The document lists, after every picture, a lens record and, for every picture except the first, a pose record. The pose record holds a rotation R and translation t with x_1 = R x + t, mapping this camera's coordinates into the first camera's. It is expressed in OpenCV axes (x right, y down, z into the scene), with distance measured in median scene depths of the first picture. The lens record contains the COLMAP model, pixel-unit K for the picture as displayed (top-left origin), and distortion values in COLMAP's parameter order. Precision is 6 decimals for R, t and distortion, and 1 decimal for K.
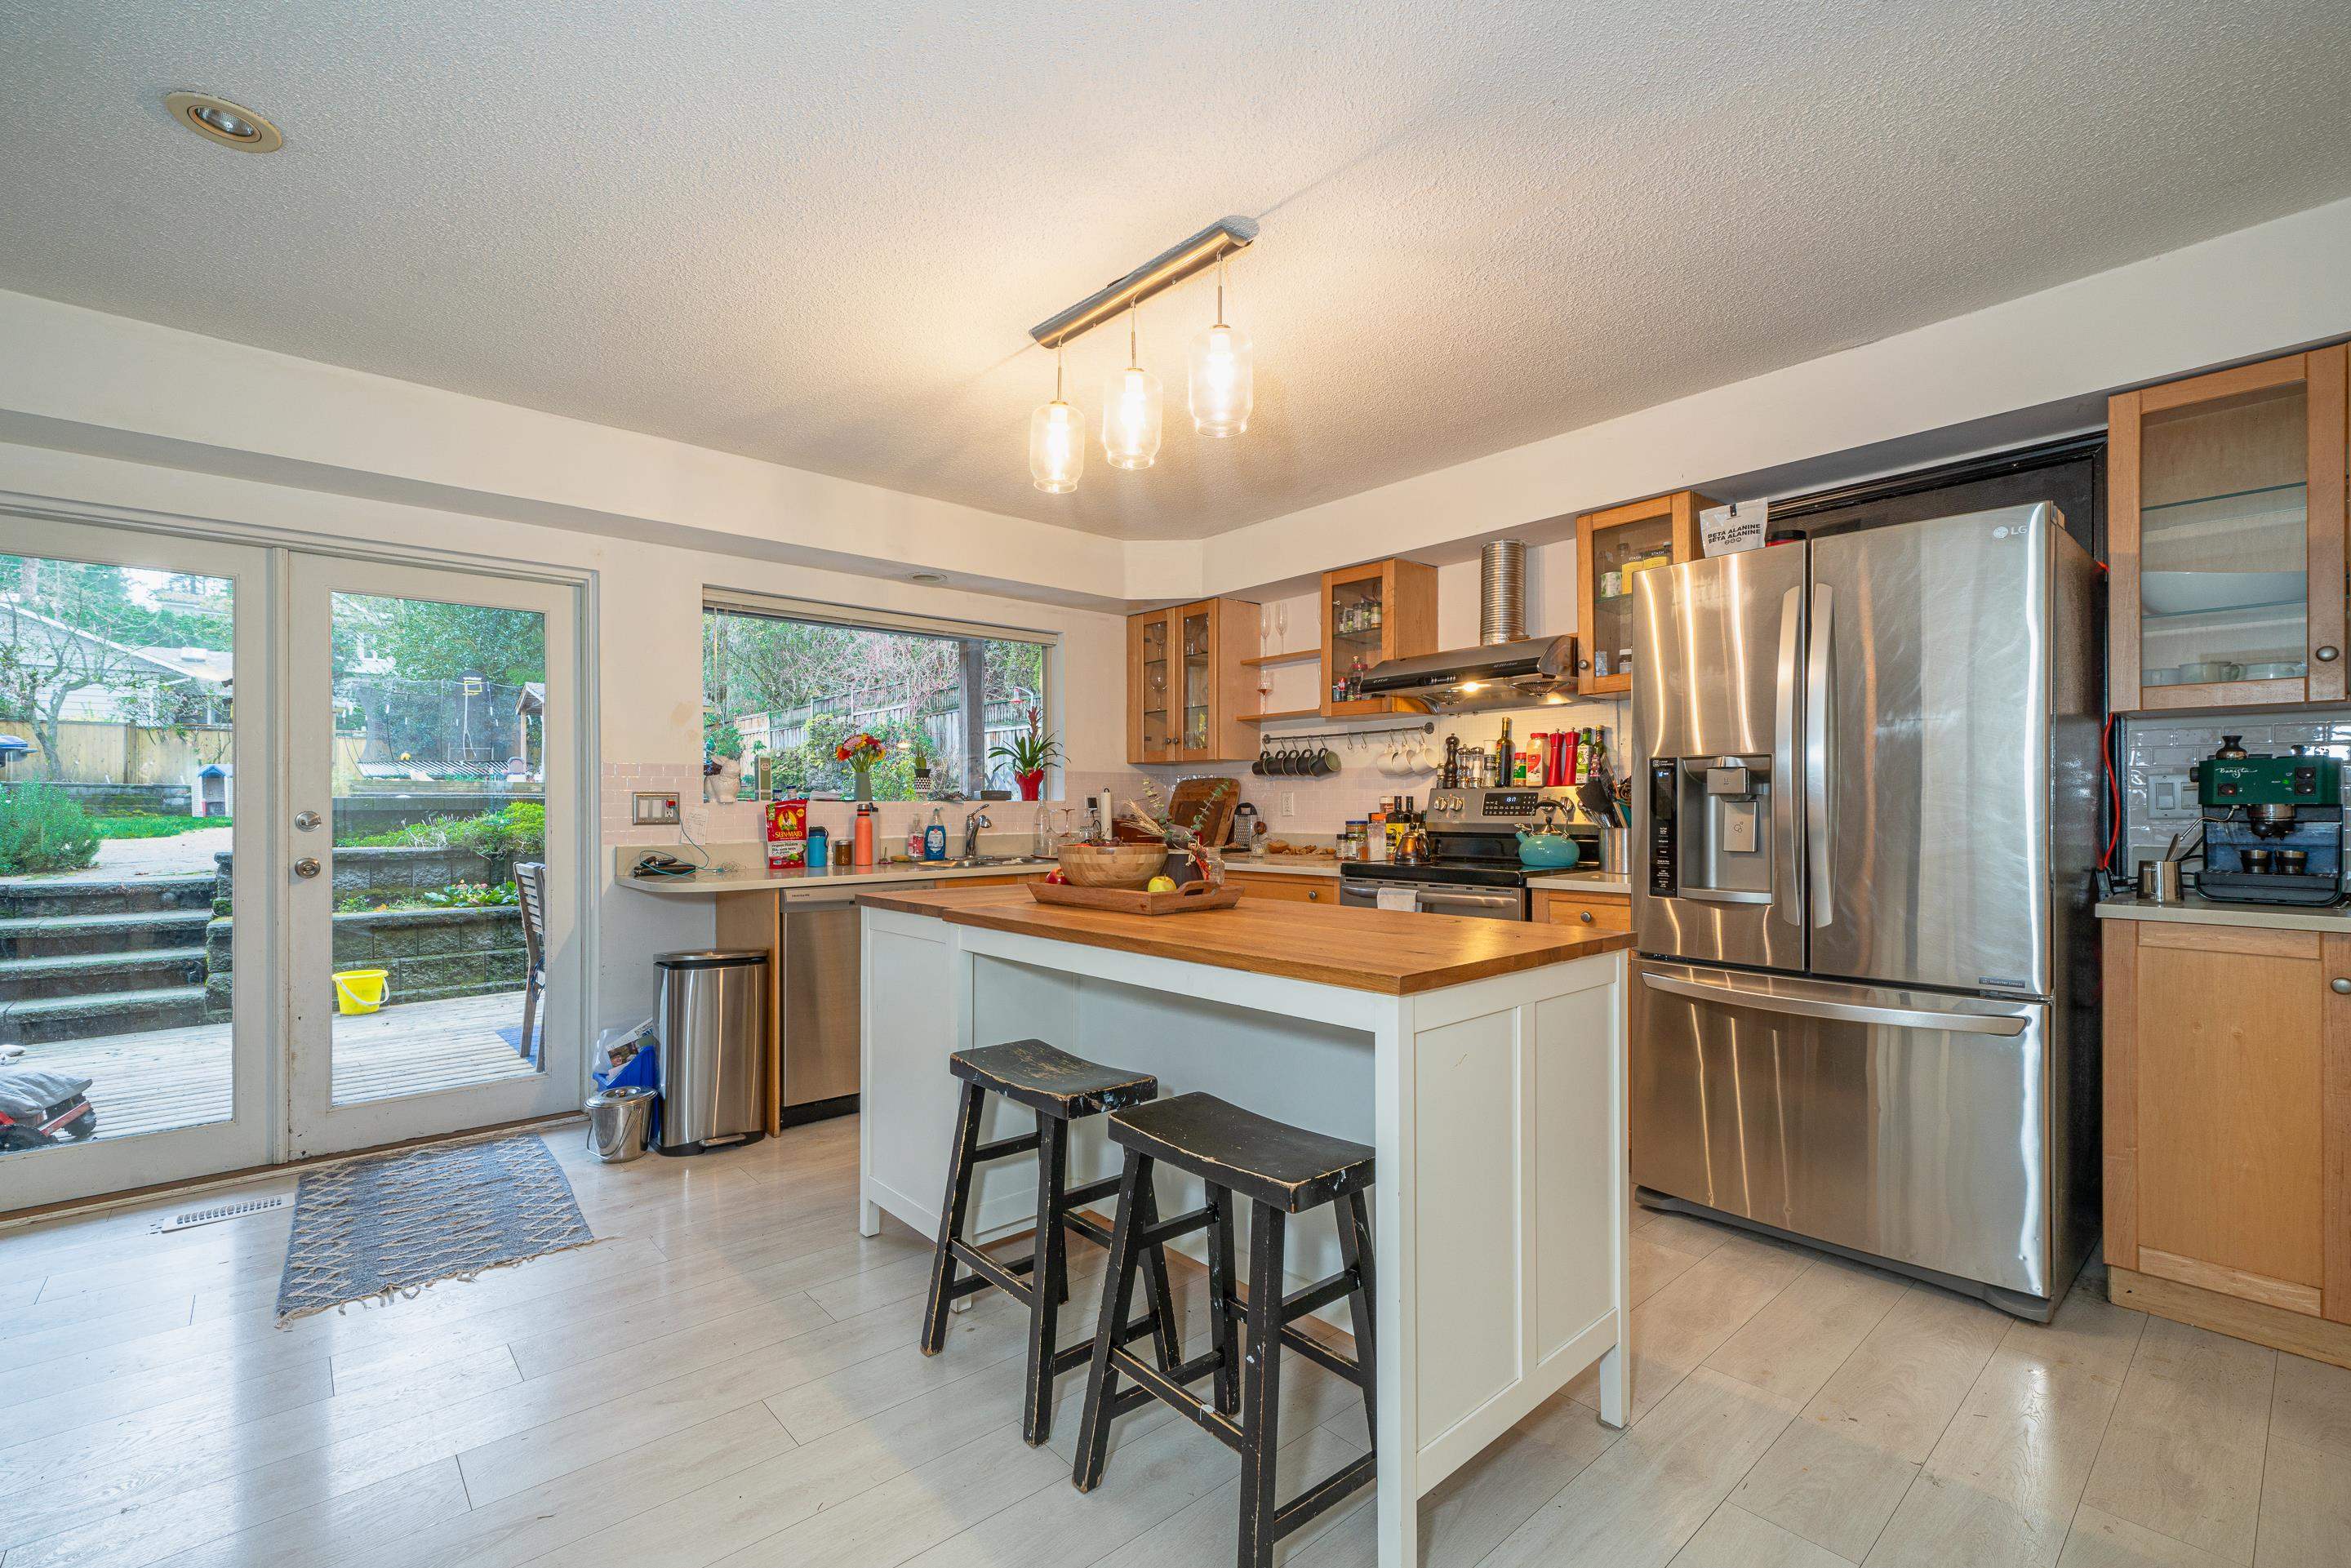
lens RADIAL K [[1014.8, 0, 1173.6], [0, 1014.8, 799.8], [0, 0, 1]] dist [0.002747, 0.000095]
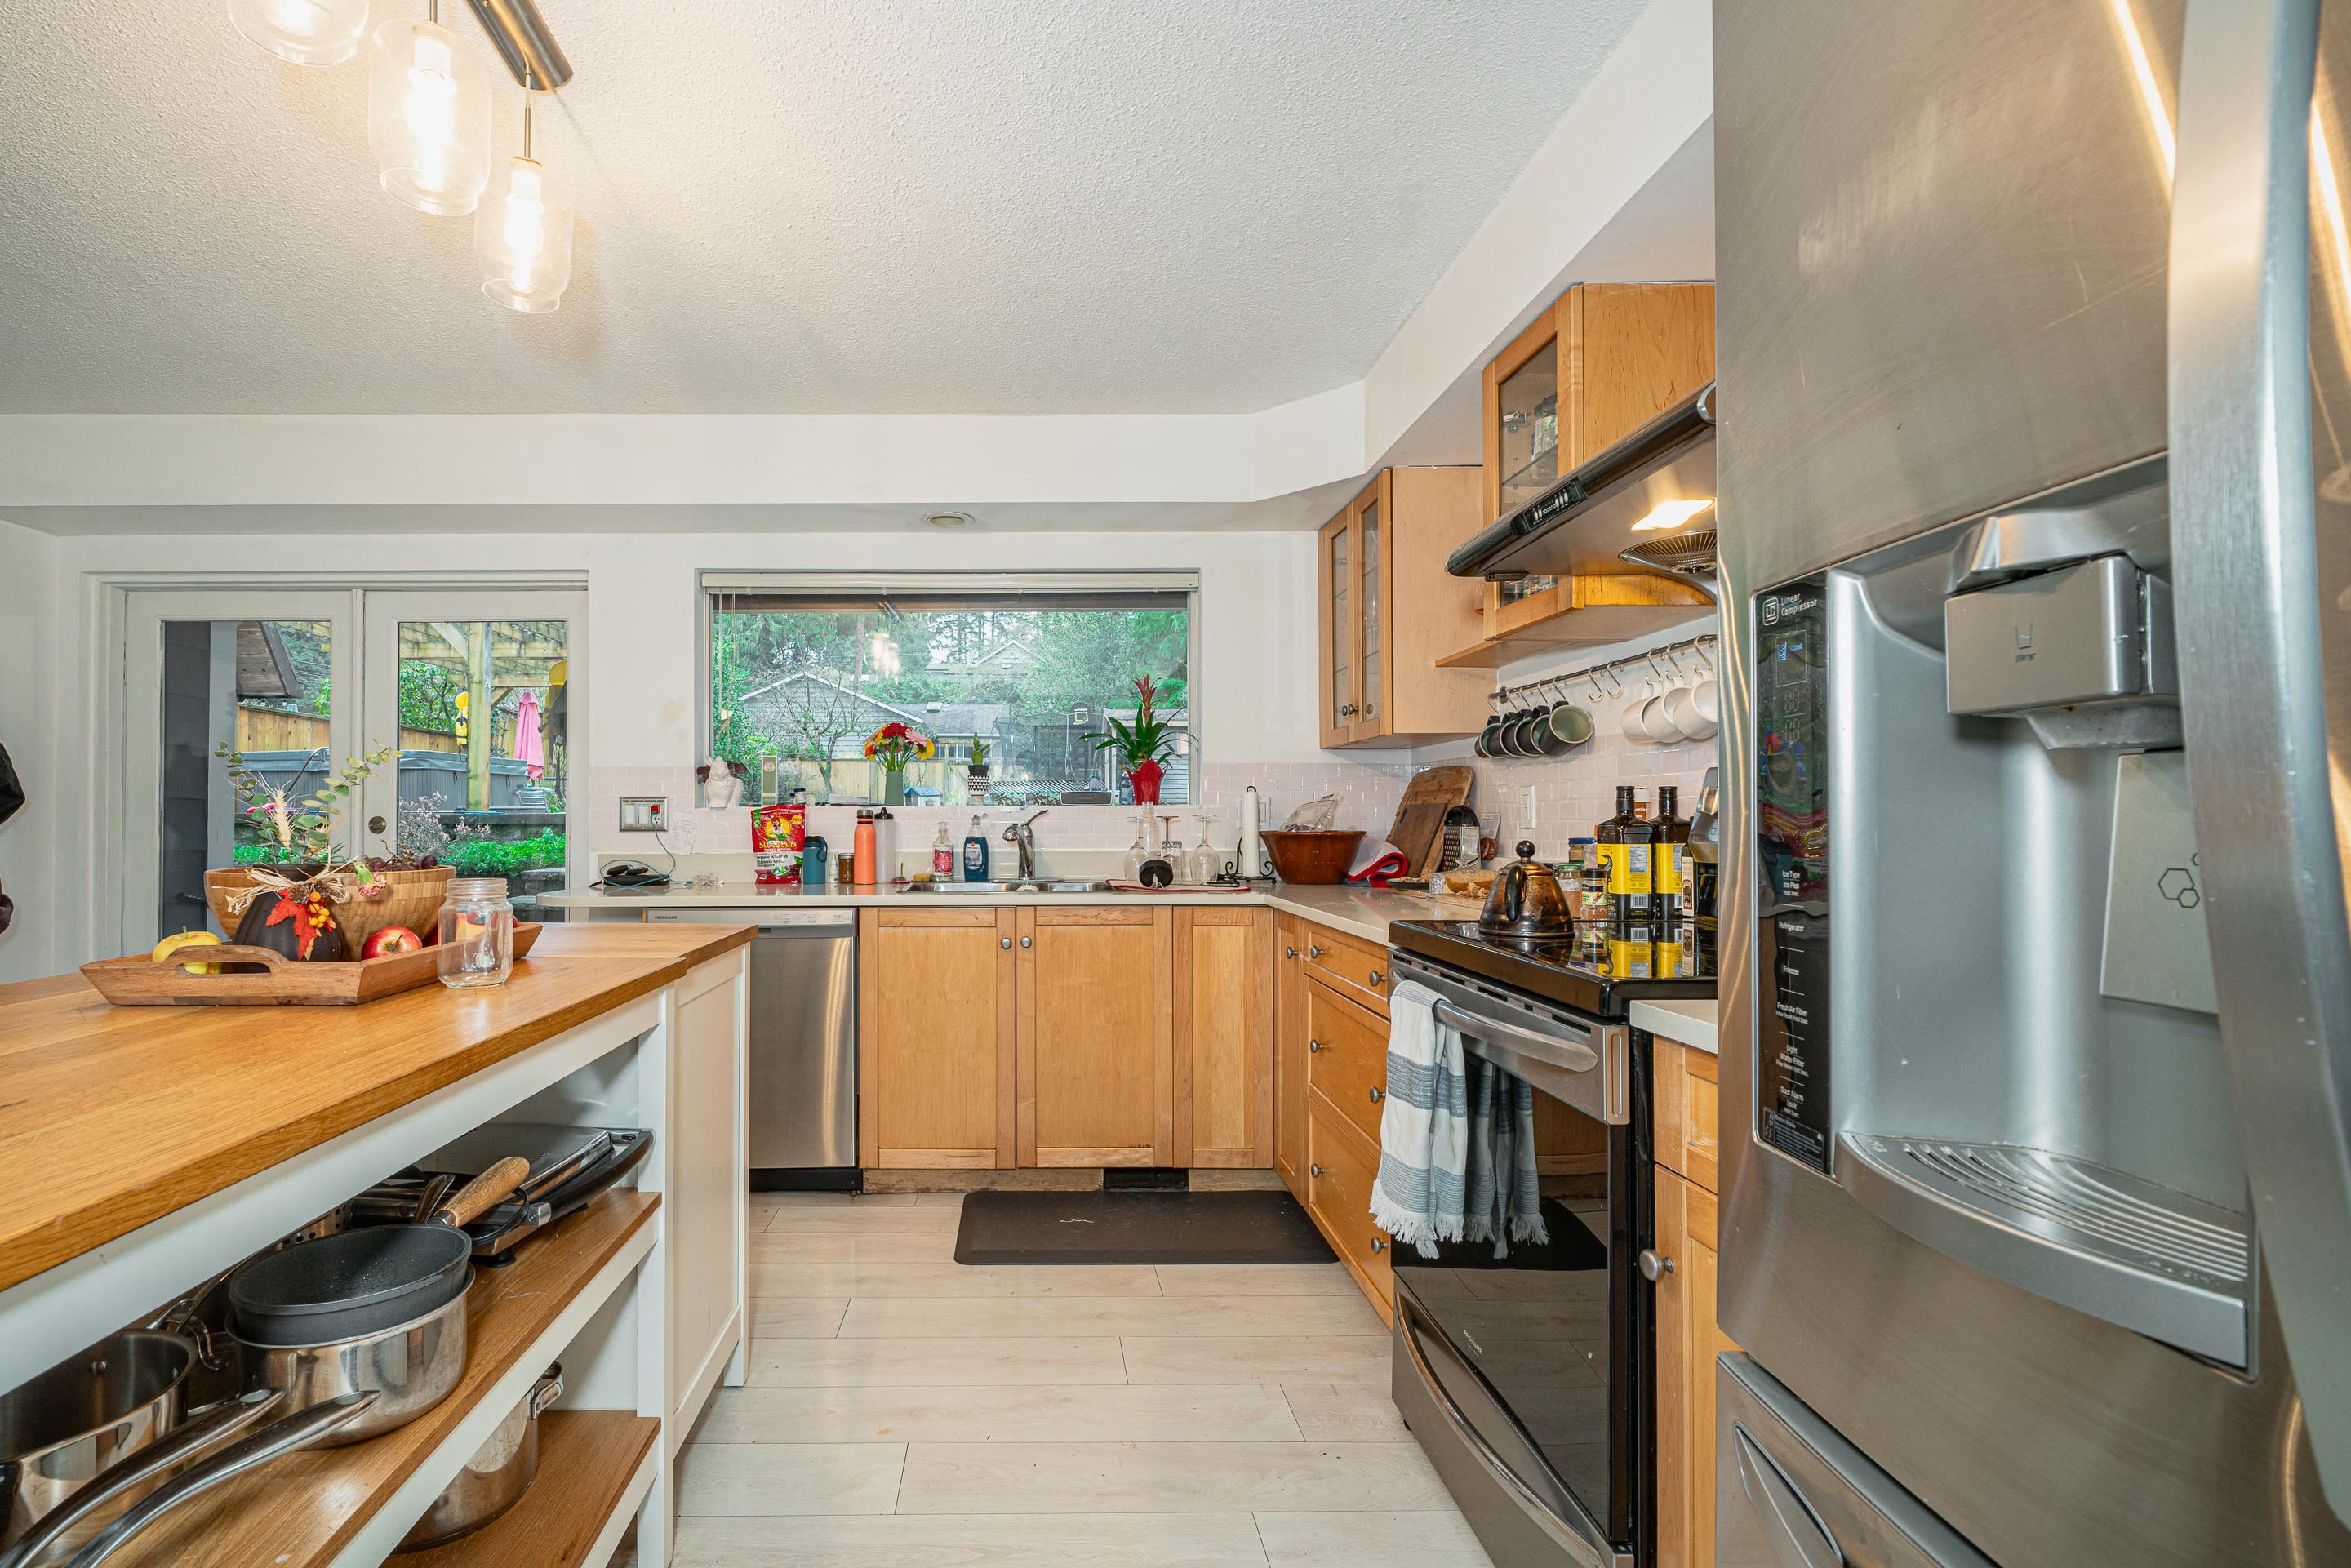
lens RADIAL K [[994.5, 0, 1170.7], [0, 994.5, 824.0], [0, 0, 1]] dist [-0.000196, 0.000006]
pose [[0.743764, 0.002526, -0.668438, 0.430436], [0.003040, 0.999970, 0.007162, 0.011389], [0.668435, -0.007358, 0.743734, 0.594299]]
